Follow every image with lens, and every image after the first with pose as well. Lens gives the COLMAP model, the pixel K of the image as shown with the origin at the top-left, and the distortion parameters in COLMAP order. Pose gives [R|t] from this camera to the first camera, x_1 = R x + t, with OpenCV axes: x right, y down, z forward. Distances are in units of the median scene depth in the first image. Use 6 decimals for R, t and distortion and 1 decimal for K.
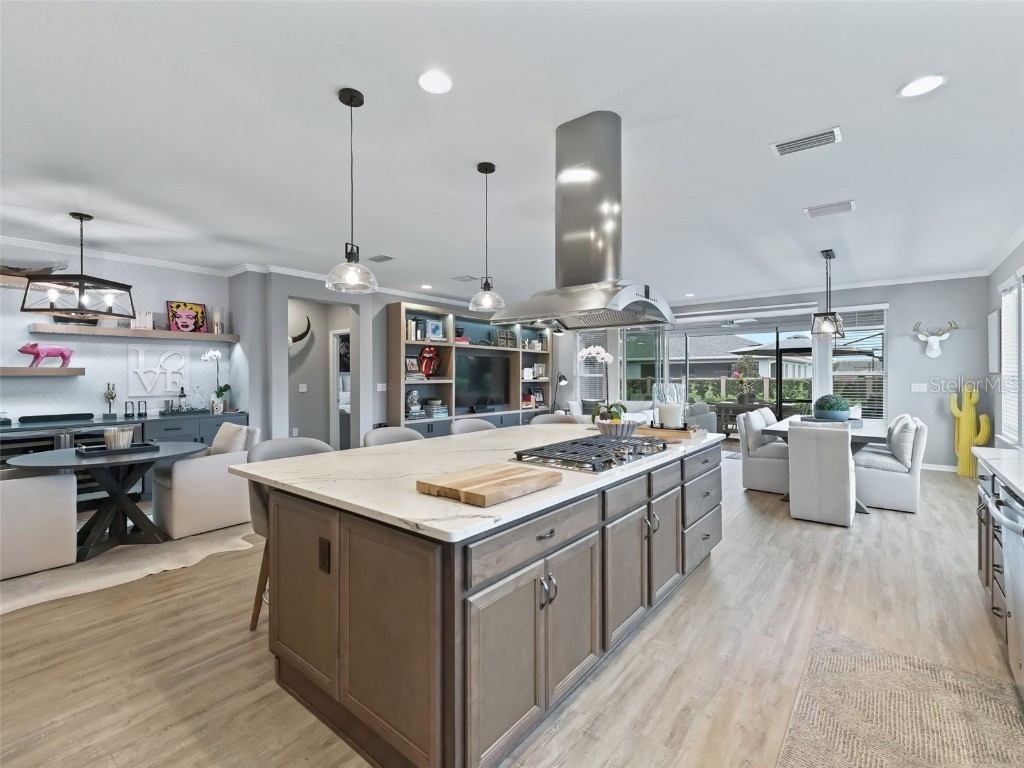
lens RADIAL K [[468.8, 0, 503.3], [0, 468.8, 375.6], [0, 0, 1]] dist [0.001087, 0.000252]
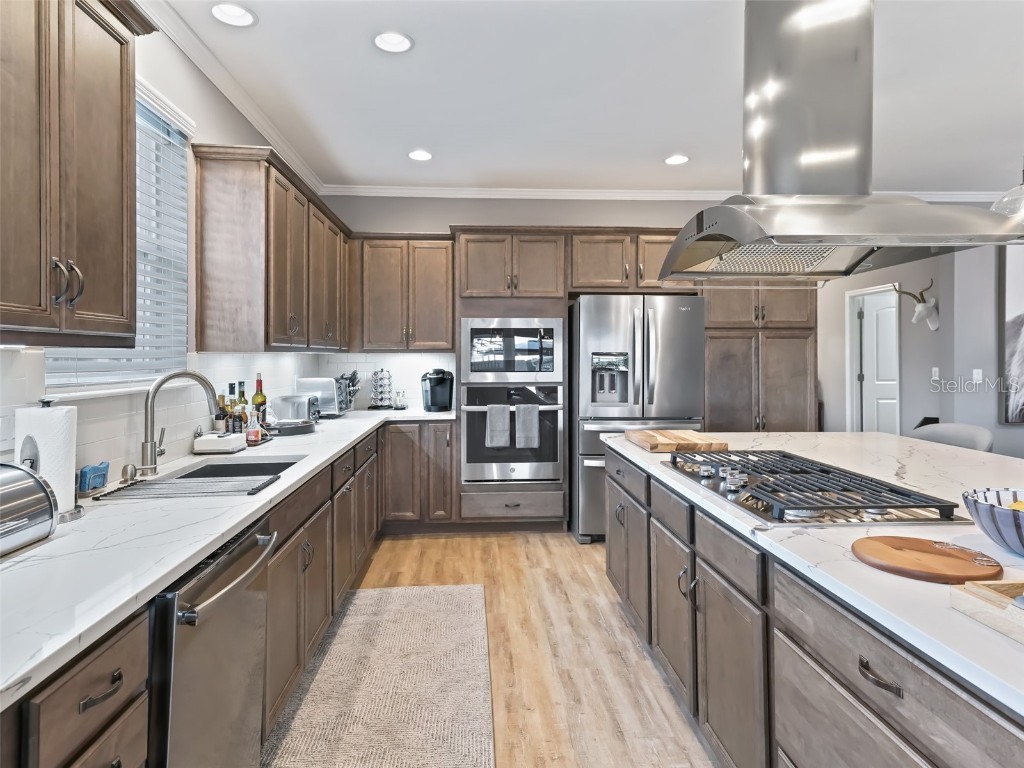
lens RADIAL K [[562.3, 0, 506.1], [0, 562.3, 350.4], [0, 0, 1]] dist [0.001162, 0.000160]
pose [[-0.730100, -0.003272, -0.683332, 1.009777], [0.001382, 0.999979, -0.006264, 0.003707], [0.683339, -0.005517, -0.730081, 1.370742]]
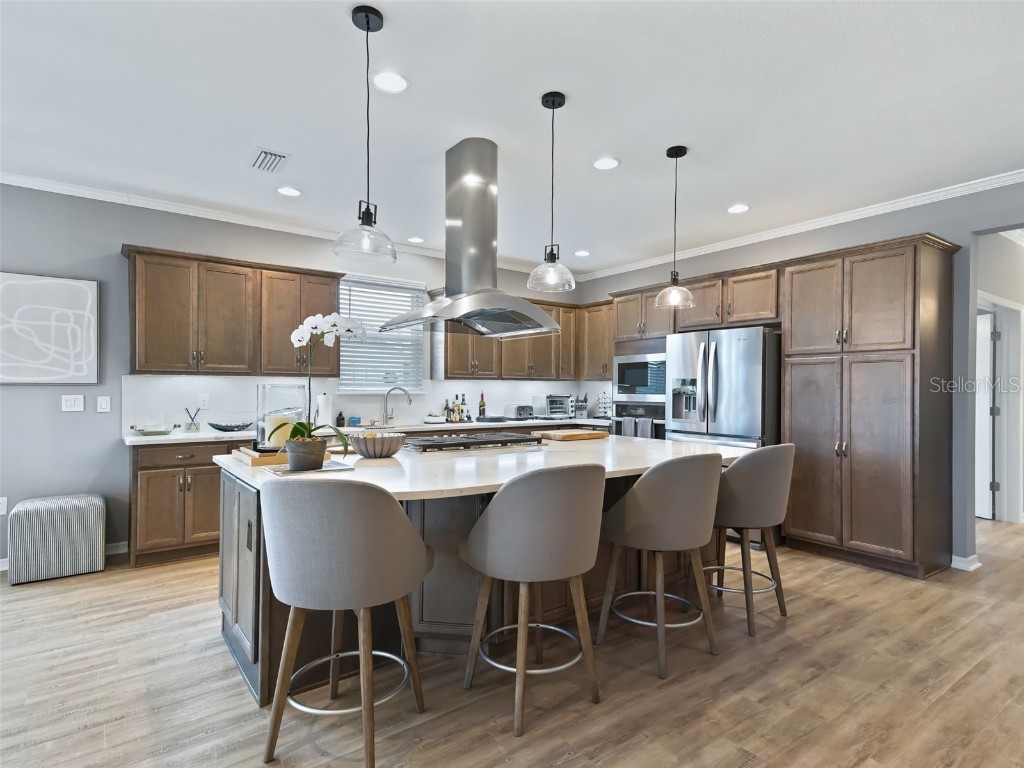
lens RADIAL K [[549.6, 0, 512.0], [0, 549.6, 384.0], [0, 0, 1]] dist [0.029326, 0.000162]
pose [[-0.974652, 0.000681, 0.223726, -0.232444], [-0.000105, 0.999994, -0.003502, 0.025811], [-0.223727, -0.003437, -0.974646, 2.541682]]
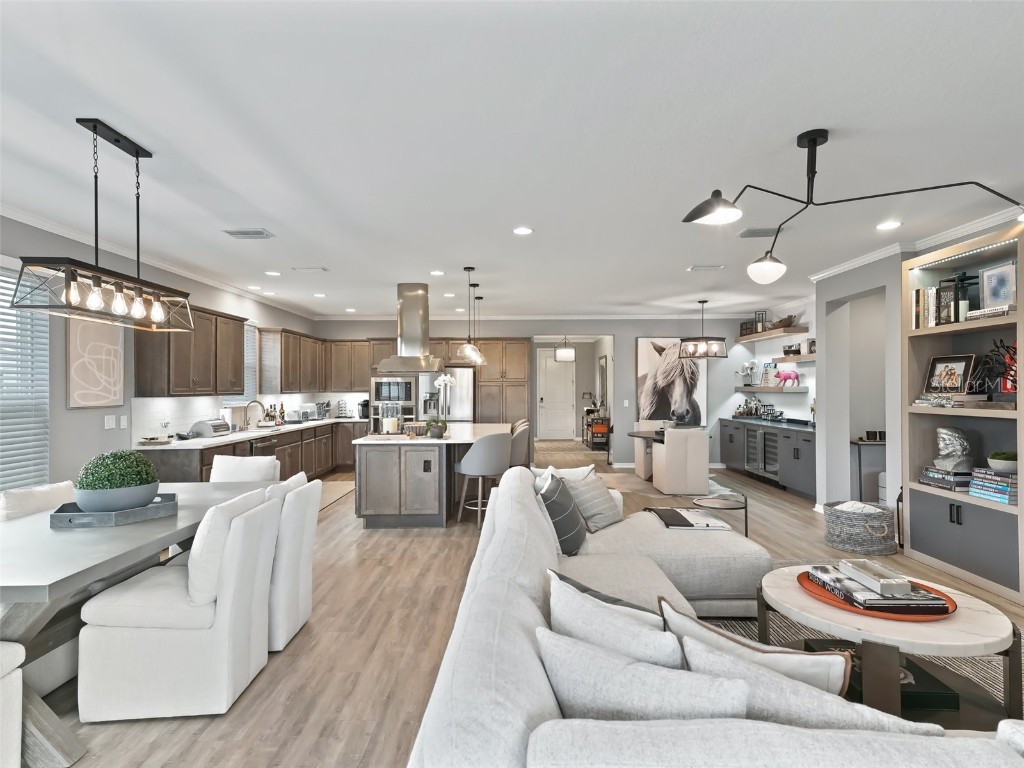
lens RADIAL K [[527.0, 0, 512.0], [0, 527.0, 384.0], [0, 0, 1]] dist [0.000592, -0.000029]
pose [[-0.771346, 0.002400, -0.636411, 1.561701], [0.005101, 0.999984, -0.002412, -0.050622], [0.636395, -0.005107, -0.771346, 3.638027]]
